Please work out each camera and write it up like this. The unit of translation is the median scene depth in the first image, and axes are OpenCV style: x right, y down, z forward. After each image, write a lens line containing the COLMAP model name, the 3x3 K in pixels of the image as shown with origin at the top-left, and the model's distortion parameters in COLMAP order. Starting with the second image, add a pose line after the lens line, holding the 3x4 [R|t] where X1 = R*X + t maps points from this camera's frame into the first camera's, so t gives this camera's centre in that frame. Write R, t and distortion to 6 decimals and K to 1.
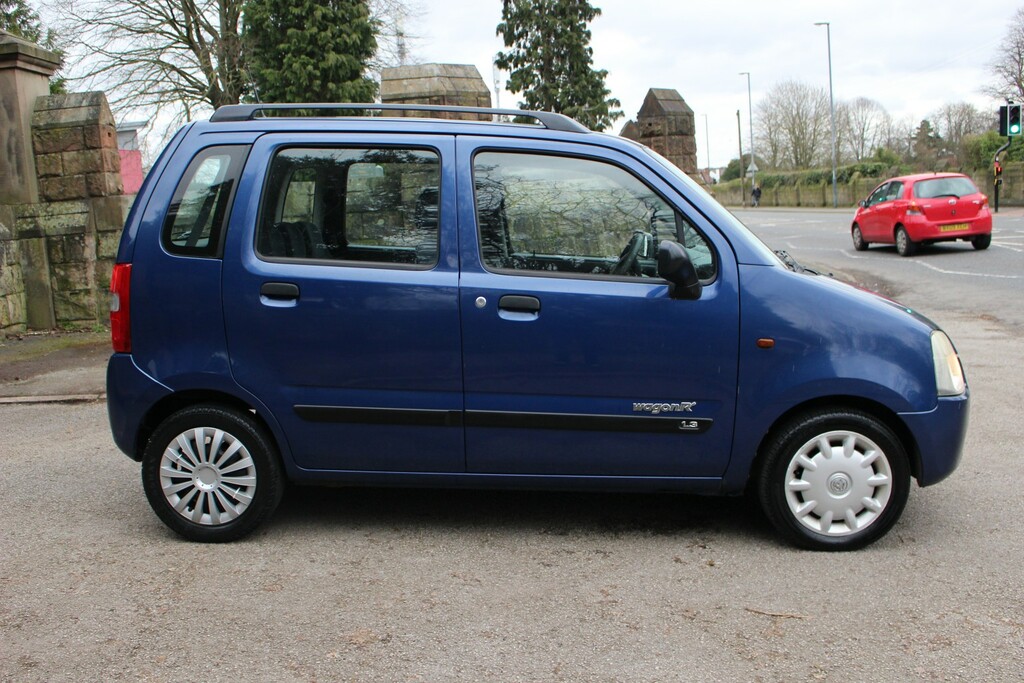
lens RADIAL K [[1009.5, 0, 510.9], [0, 1009.5, 344.7], [0, 0, 1]] dist [-0.080875, 0.000000]
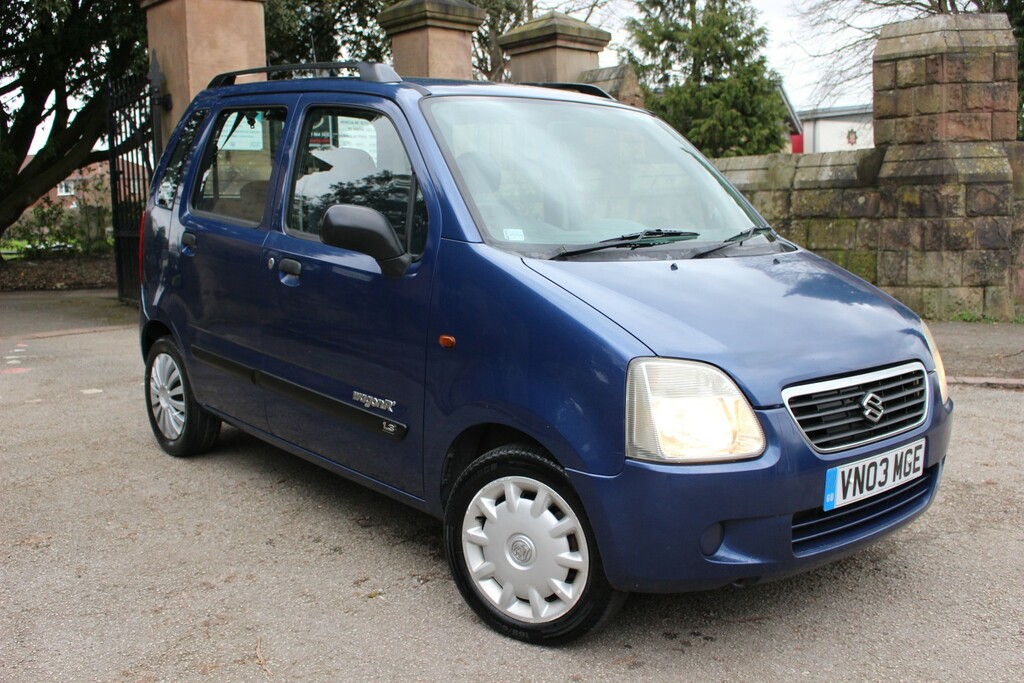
lens RADIAL K [[1009.5, 0, 512.1], [0, 1009.5, 340.2], [0, 0, 1]] dist [-0.080875, 0.000000]
pose [[0.705384, 0.130040, -0.696795, 0.794597], [-0.118056, 0.990850, 0.065408, -0.057211], [0.698925, 0.036123, 0.714282, 0.454243]]
